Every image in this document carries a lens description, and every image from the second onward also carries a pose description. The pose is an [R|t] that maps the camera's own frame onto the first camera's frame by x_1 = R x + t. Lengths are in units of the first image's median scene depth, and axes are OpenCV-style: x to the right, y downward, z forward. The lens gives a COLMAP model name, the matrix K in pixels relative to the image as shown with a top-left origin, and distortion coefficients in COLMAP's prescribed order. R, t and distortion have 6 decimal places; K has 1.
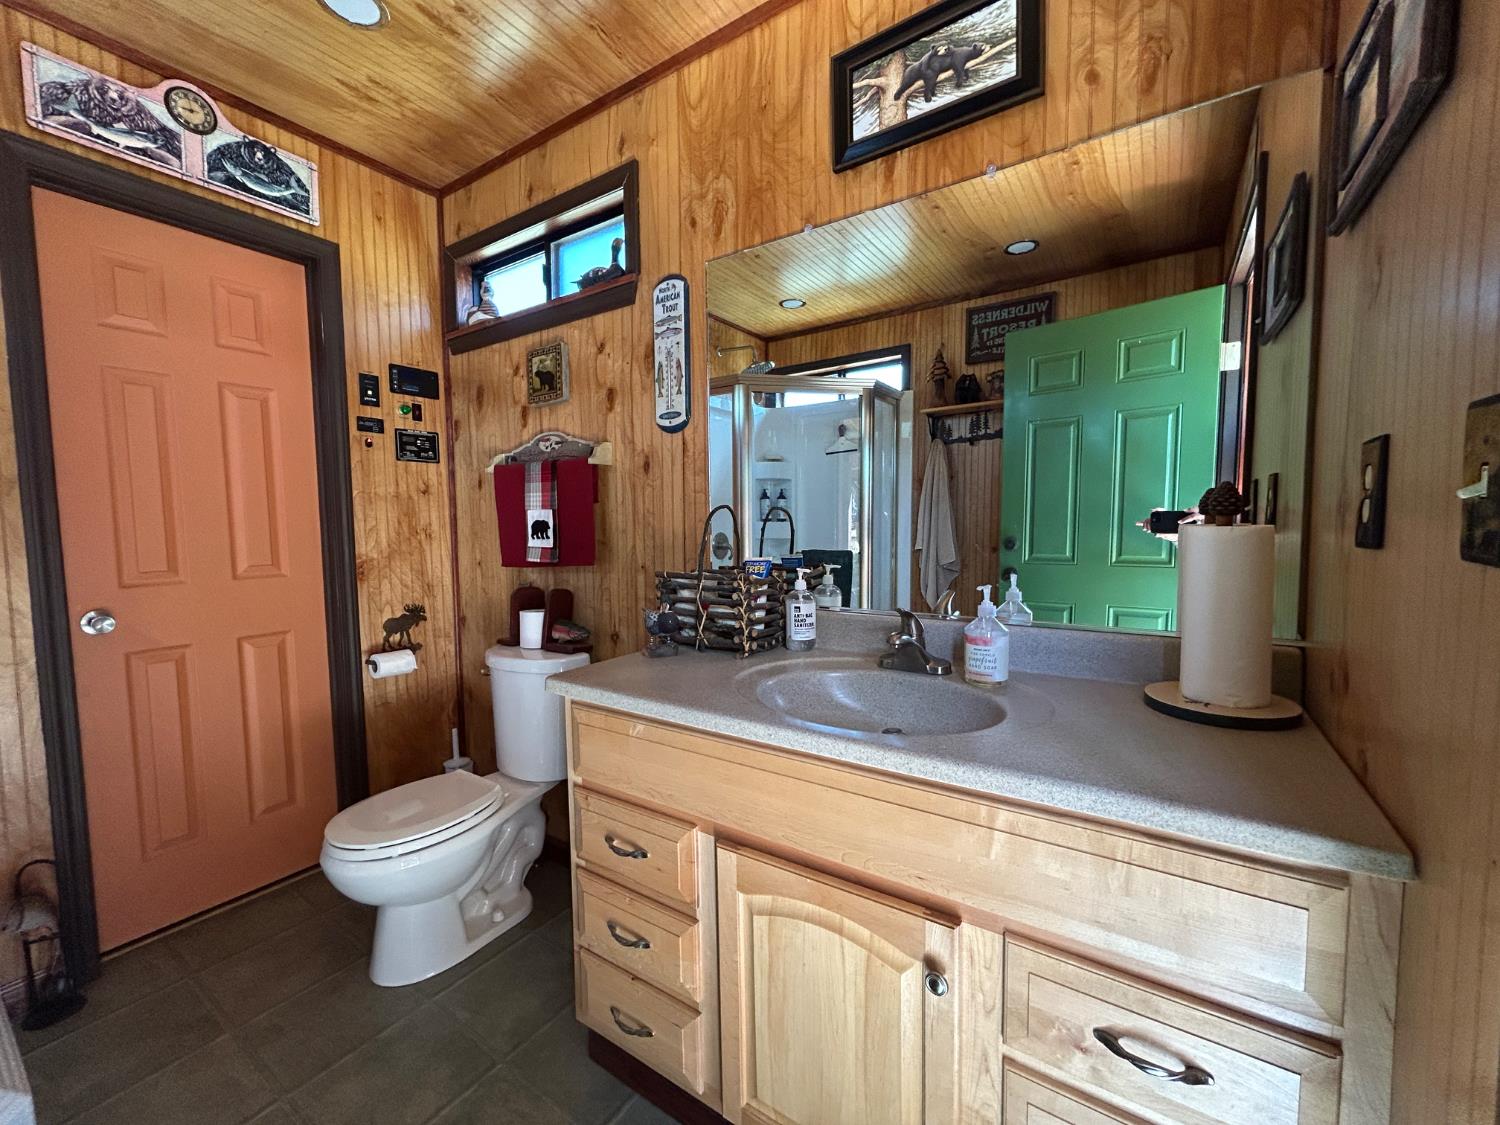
lens RADIAL K [[606.6, 0, 748.9], [0, 606.6, 560.5], [0, 0, 1]] dist [0.002360, 0.000636]
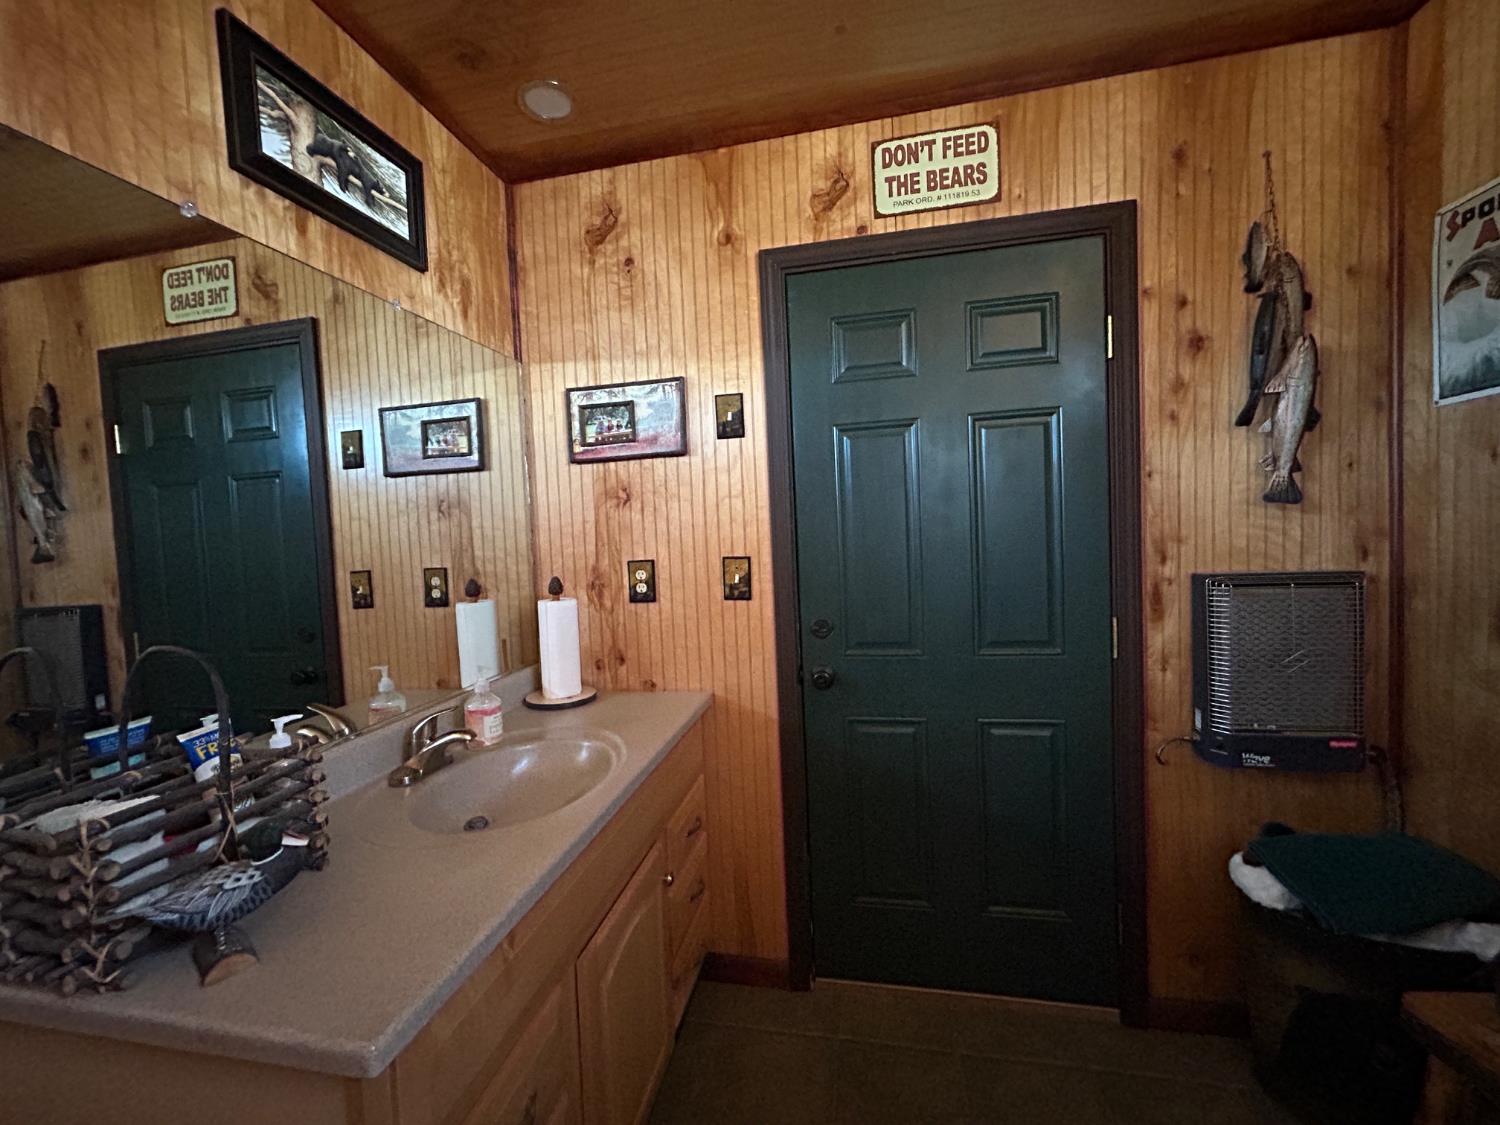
lens RADIAL K [[606.6, 0, 748.9], [0, 606.6, 560.5], [0, 0, 1]] dist [0.002360, 0.000636]
pose [[-0.386365, -0.012084, 0.922267, -0.839911], [0.114186, 0.991595, 0.060828, -0.165932], [-0.915251, 0.128812, -0.381738, 0.857420]]
